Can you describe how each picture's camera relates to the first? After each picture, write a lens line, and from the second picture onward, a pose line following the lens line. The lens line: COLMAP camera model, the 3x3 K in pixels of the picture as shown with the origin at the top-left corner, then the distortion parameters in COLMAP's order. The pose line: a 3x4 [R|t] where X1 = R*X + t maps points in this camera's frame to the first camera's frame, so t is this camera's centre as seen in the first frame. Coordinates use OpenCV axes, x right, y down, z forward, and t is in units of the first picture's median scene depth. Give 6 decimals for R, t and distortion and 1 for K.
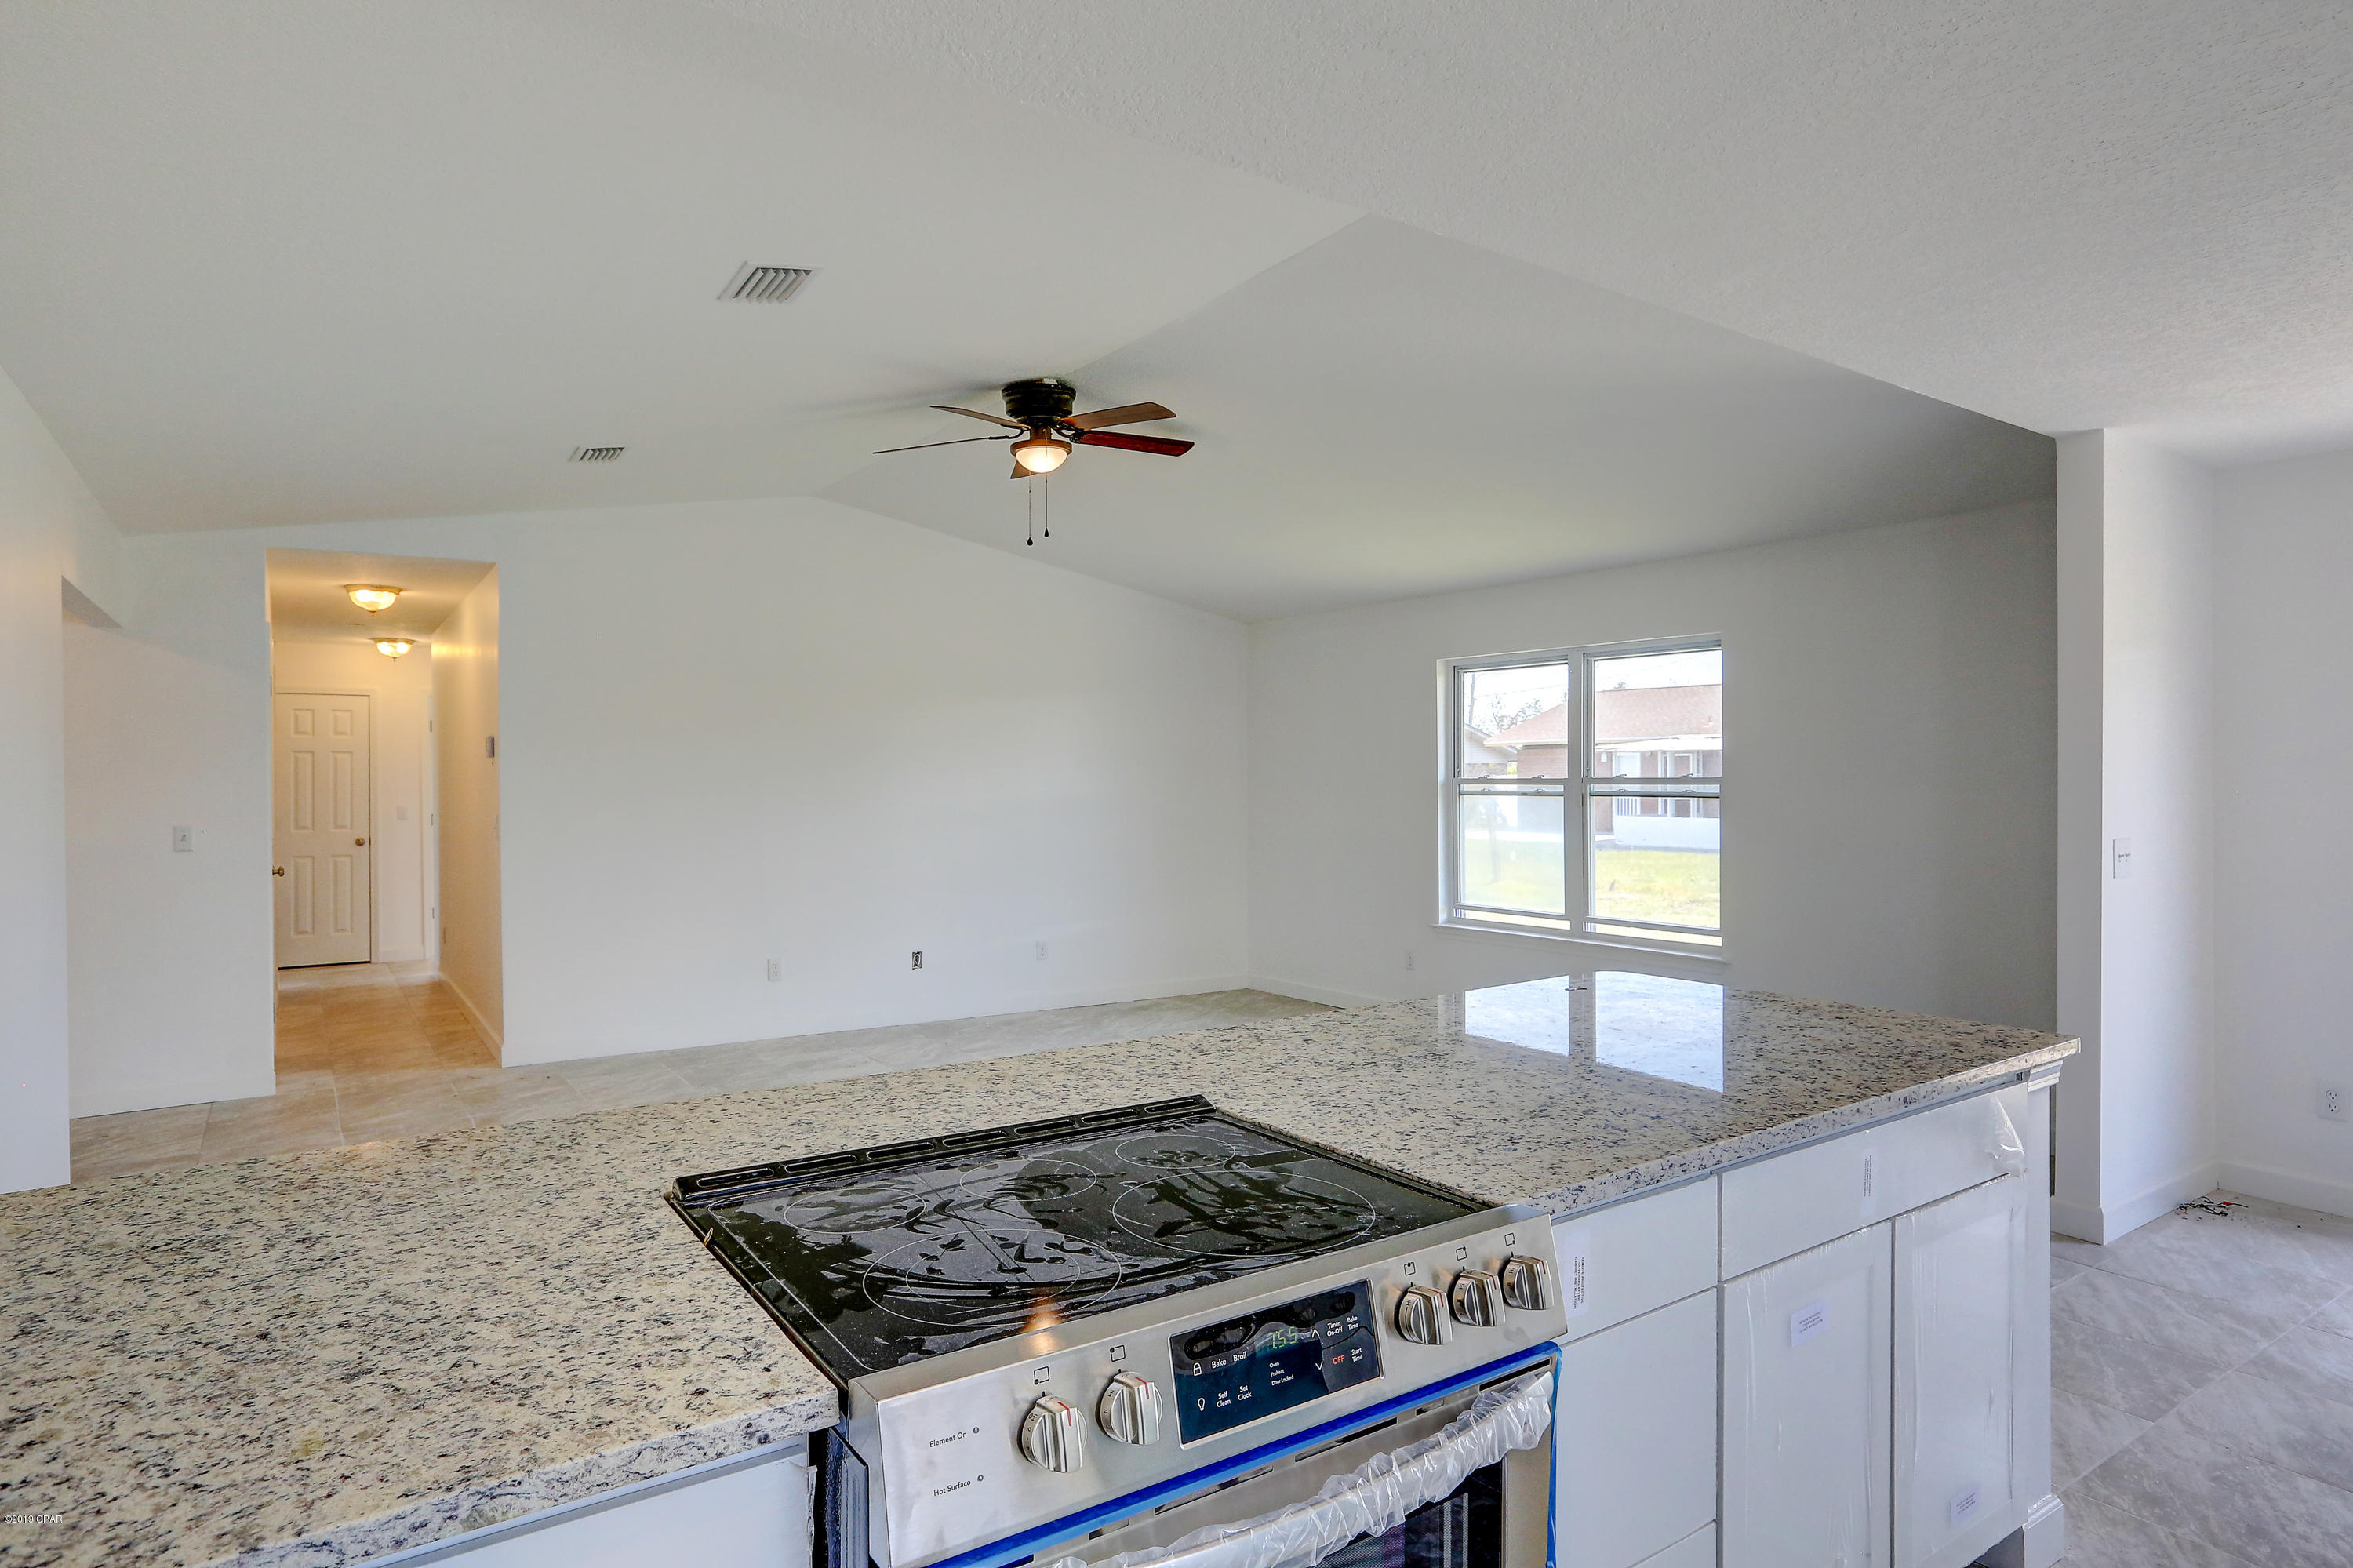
lens RADIAL K [[1300.7, 0, 1174.8], [0, 1300.7, 784.0], [0, 0, 1]] dist [-0.029183, 0.019274]
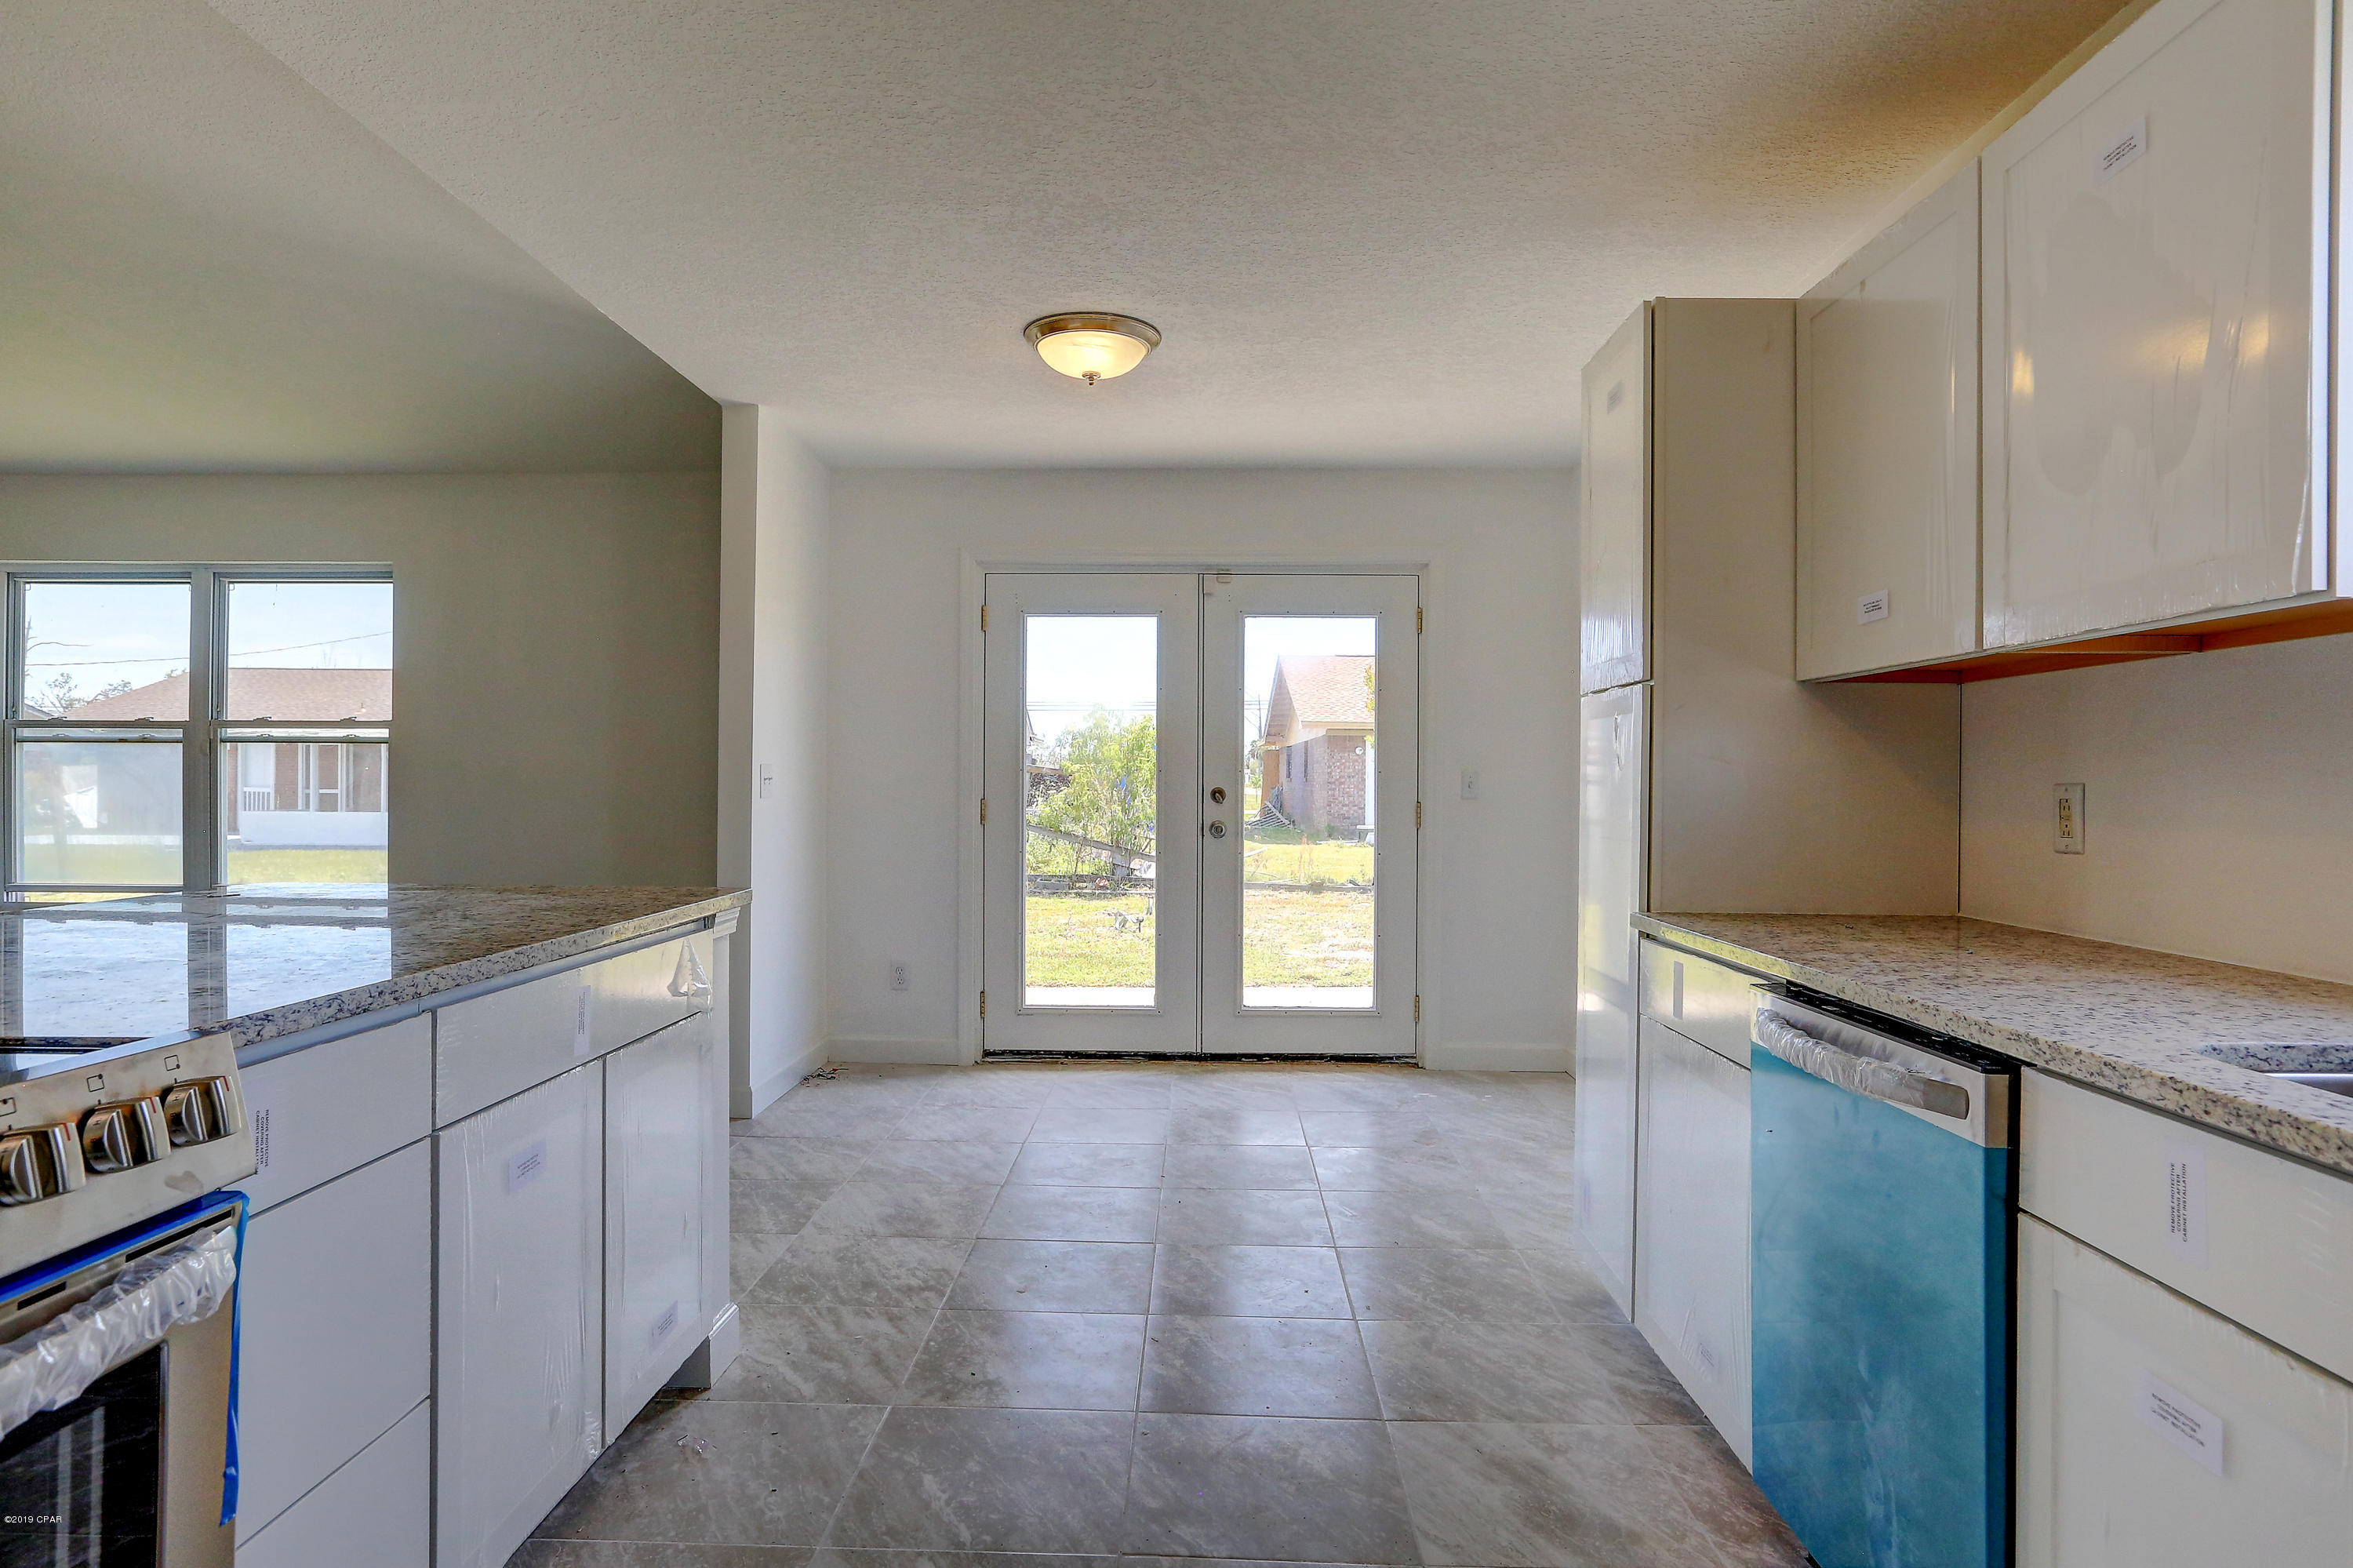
lens RADIAL K [[1300.7, 0, 1180.6], [0, 1300.7, 765.6], [0, 0, 1]] dist [-0.029183, 0.019274]
pose [[0.575636, 0.009803, 0.817648, -0.010958], [-0.002847, 0.999946, -0.009984, 0.080595], [-0.817701, 0.003419, 0.575633, 0.029195]]
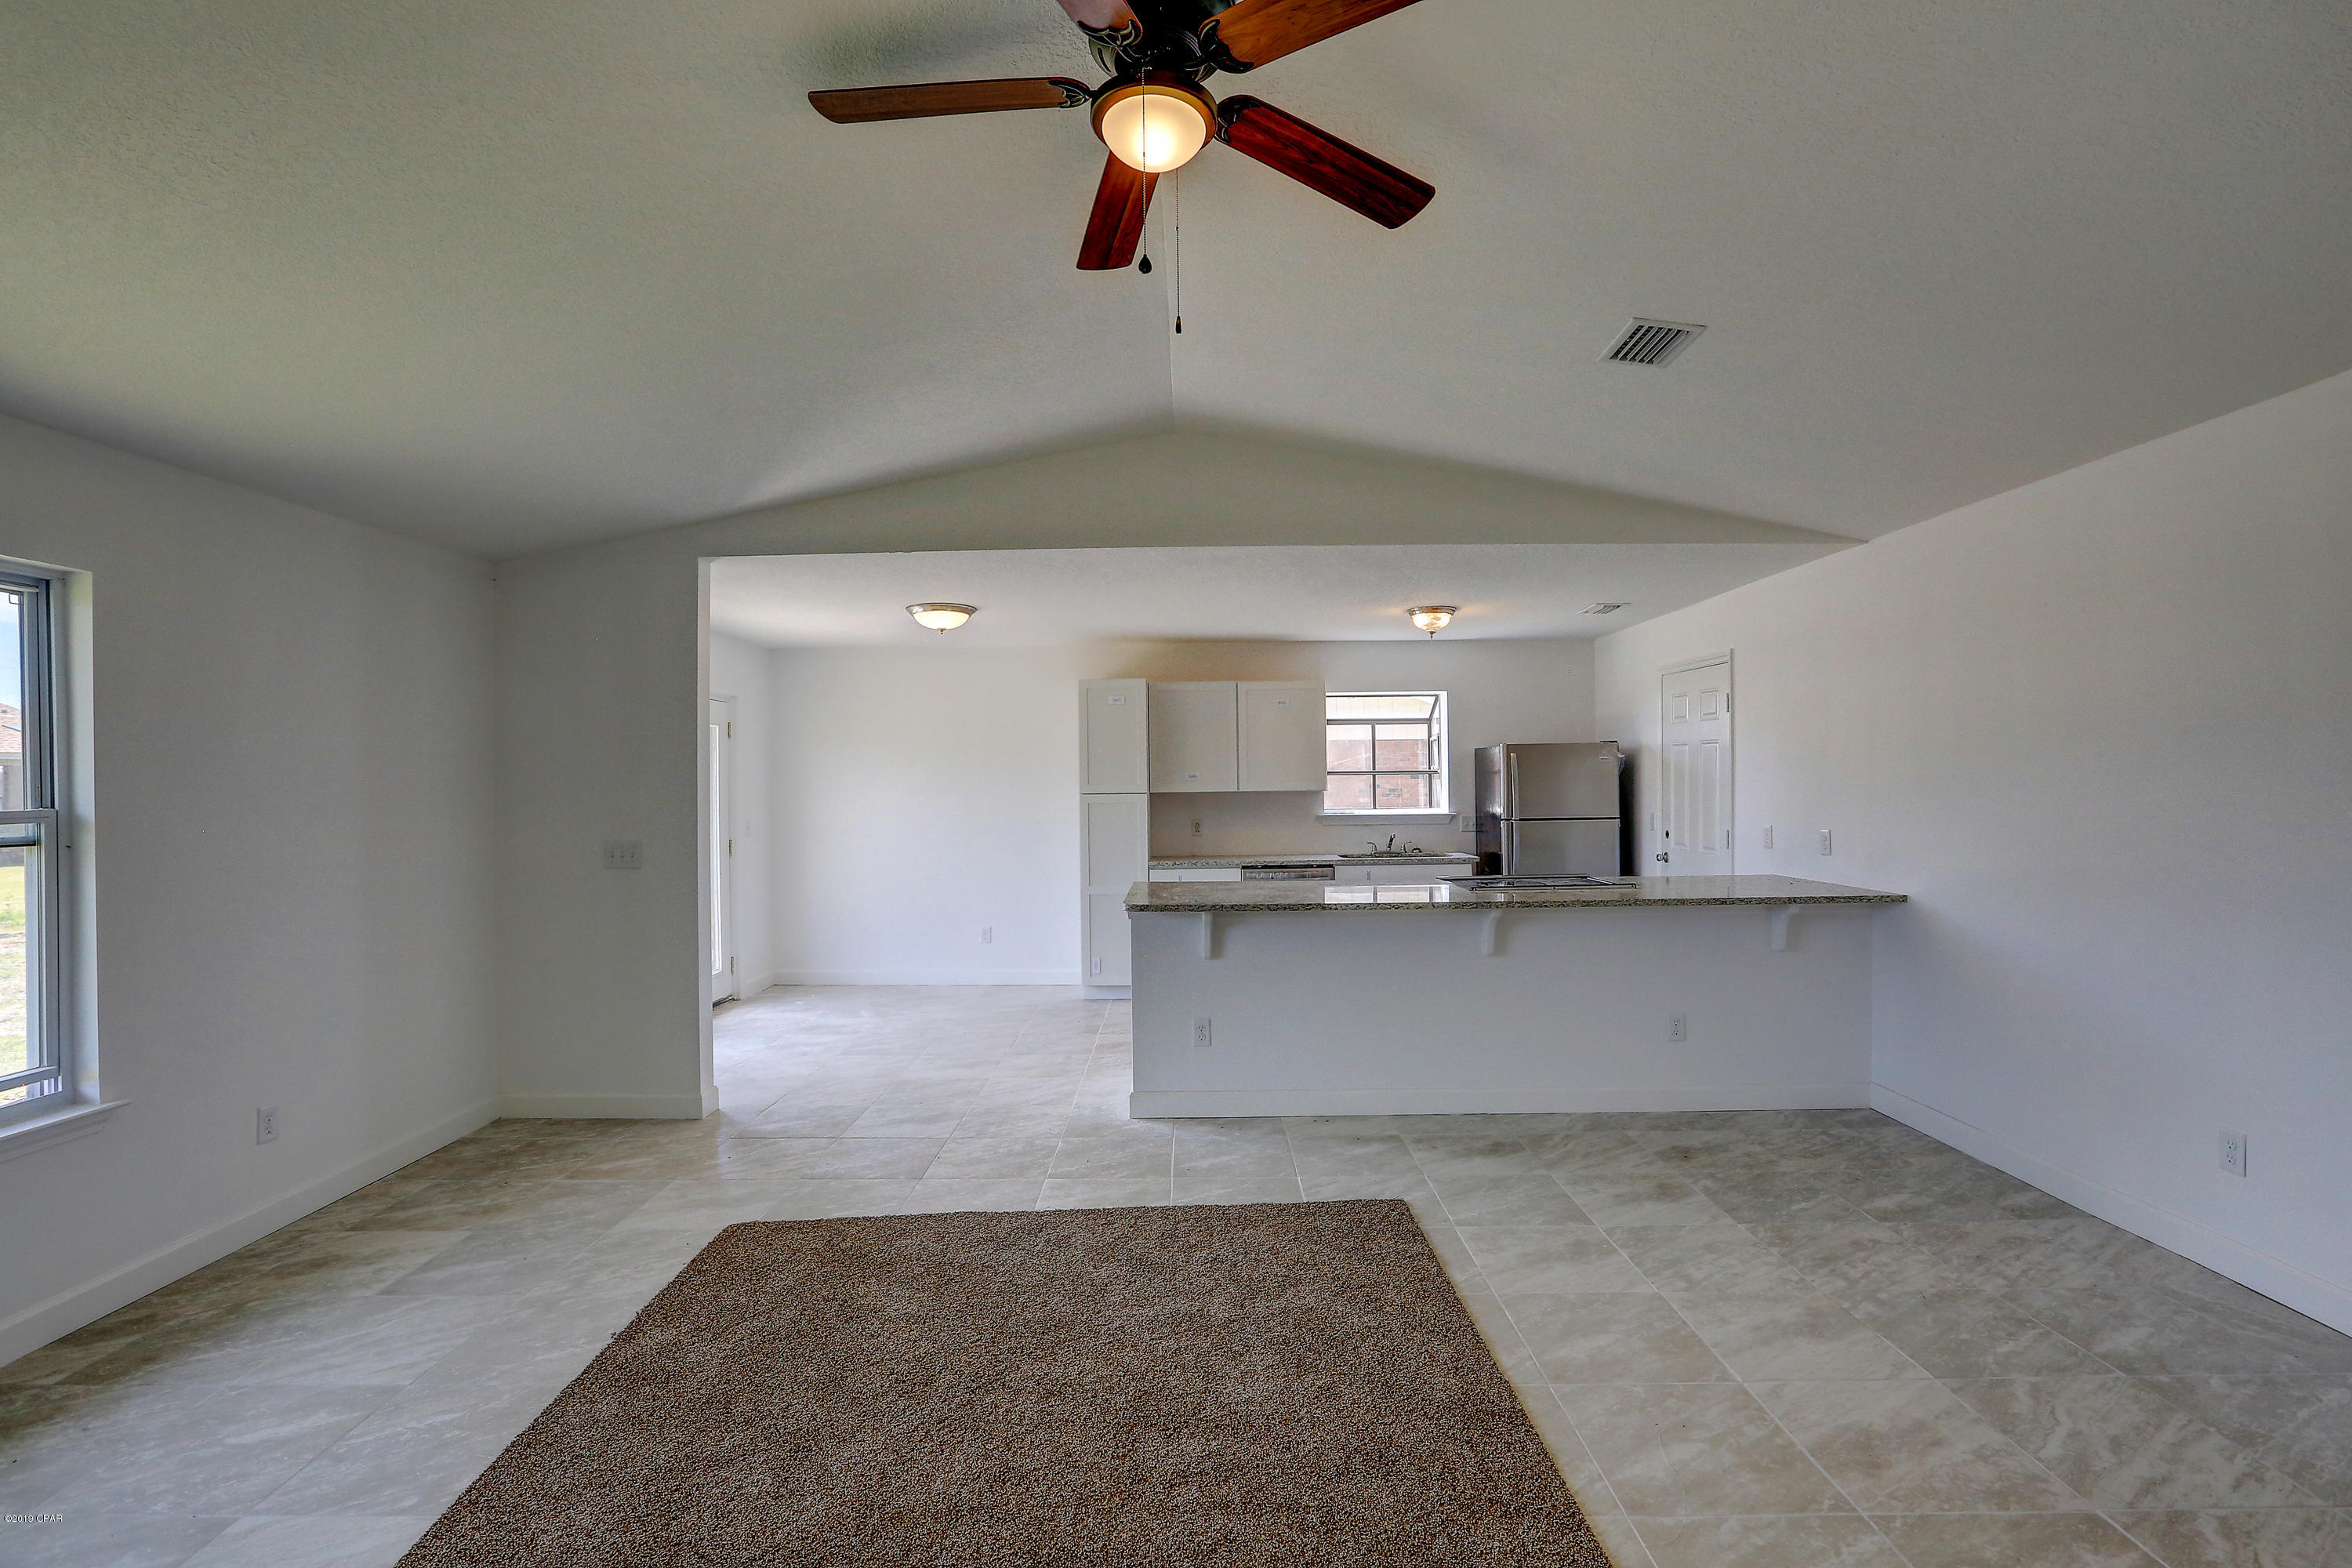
lens RADIAL K [[1072.5, 0, 1163.2], [0, 1072.5, 778.5], [0, 0, 1]] dist [-0.044179, 0.015110]
pose [[-0.822325, 0.009256, 0.568943, -0.626271], [0.010184, 0.999947, -0.001547, -0.031454], [-0.568928, 0.004522, -0.822375, 2.605352]]
